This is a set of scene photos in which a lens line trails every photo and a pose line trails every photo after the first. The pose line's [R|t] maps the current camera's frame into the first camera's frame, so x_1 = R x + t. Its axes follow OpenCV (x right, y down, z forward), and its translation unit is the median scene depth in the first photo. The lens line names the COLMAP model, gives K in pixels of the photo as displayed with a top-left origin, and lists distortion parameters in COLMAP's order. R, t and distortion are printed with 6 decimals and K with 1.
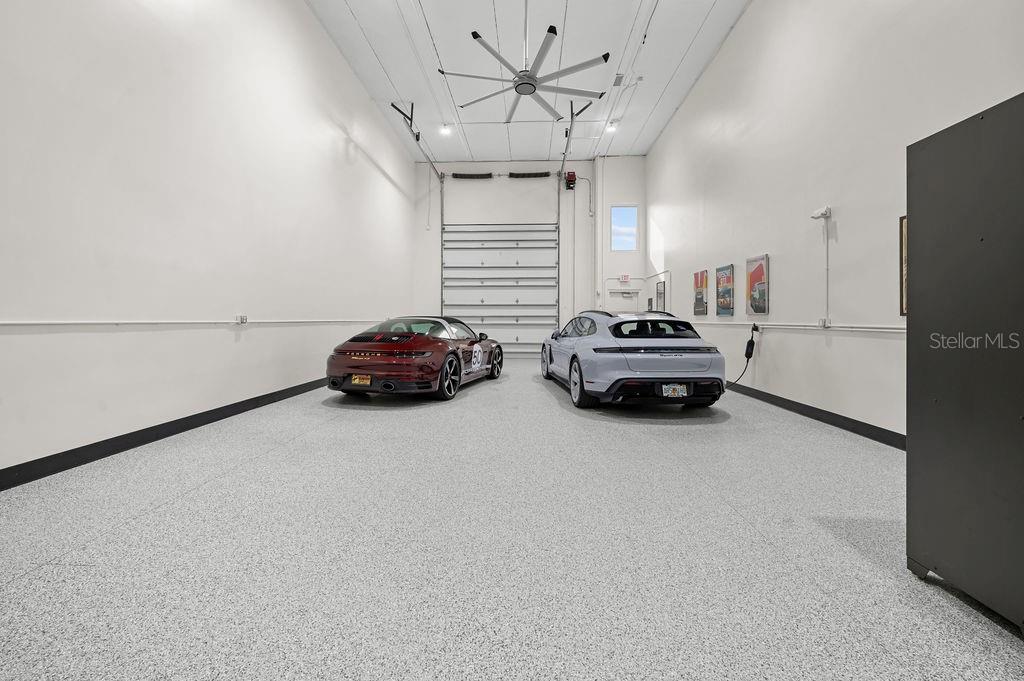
lens RADIAL K [[420.4, 0, 510.2], [0, 420.4, 312.6], [0, 0, 1]] dist [-0.001336, -0.000161]
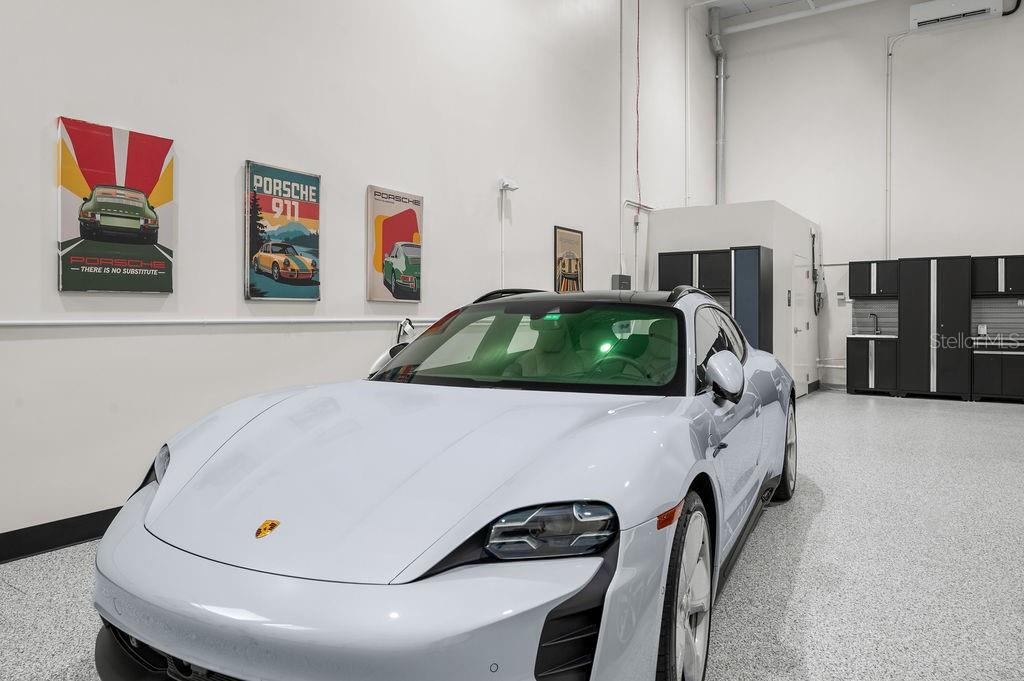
lens RADIAL K [[690.1, 0, 507.2], [0, 690.1, 317.2], [0, 0, 1]] dist [-0.003625, 0.000149]
pose [[-0.849262, -0.007481, 0.527919, 0.031545], [-0.015213, 0.999831, -0.010305, 0.053671], [-0.527753, -0.016783, -0.849232, 2.962473]]
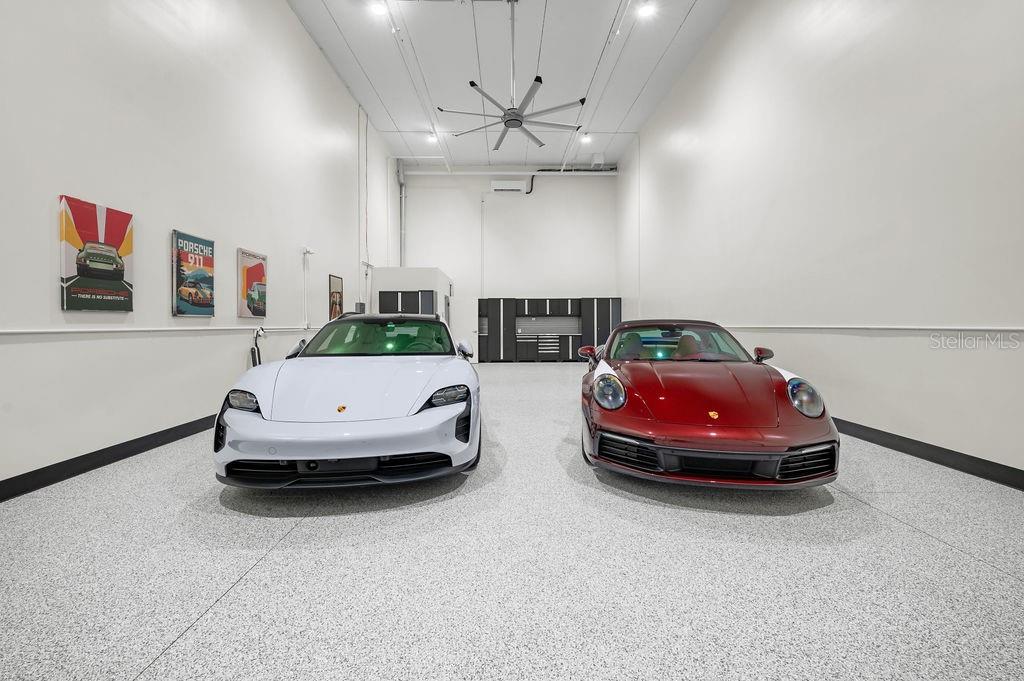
lens RADIAL K [[421.0, 0, 511.9], [0, 421.0, 327.3], [0, 0, 1]] dist [-0.000995, -0.000053]
pose [[-0.998003, -0.002817, -0.063107, 0.180380], [-0.002049, 0.999923, -0.012231, 0.062286], [0.063137, -0.012077, -0.997932, 3.430758]]
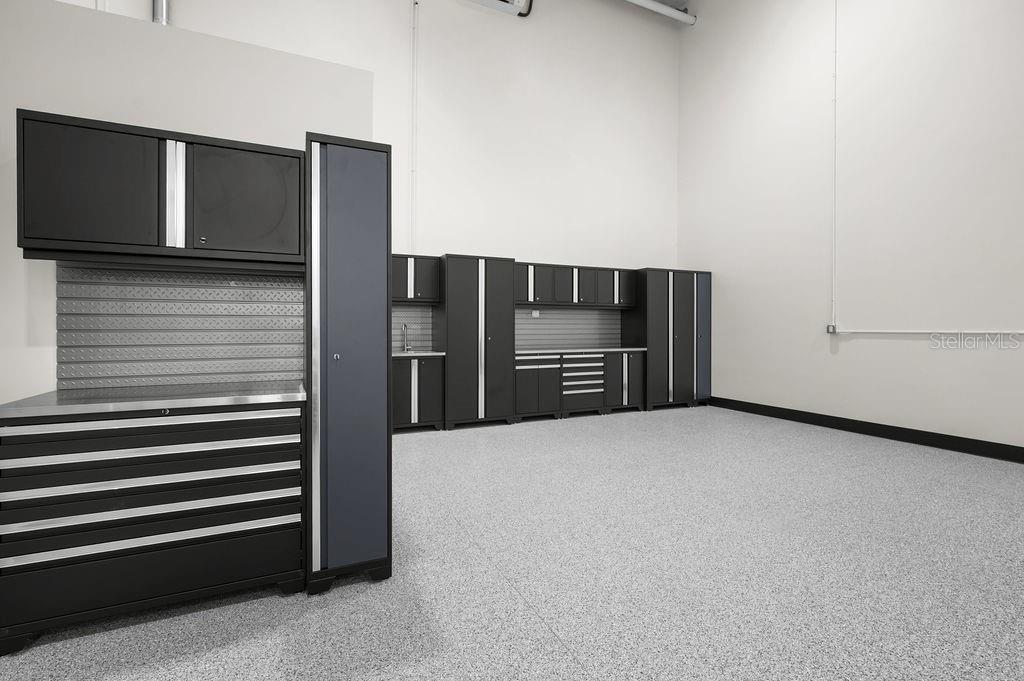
lens RADIAL K [[469.8, 0, 508.9], [0, 469.8, 330.2], [0, 0, 1]] dist [0.002562, 0.000244]
pose [[-0.884100, -0.004075, -0.467281, 0.683067], [0.001186, 0.999939, -0.010964, 0.022533], [0.467297, -0.010248, -0.884041, 1.181853]]
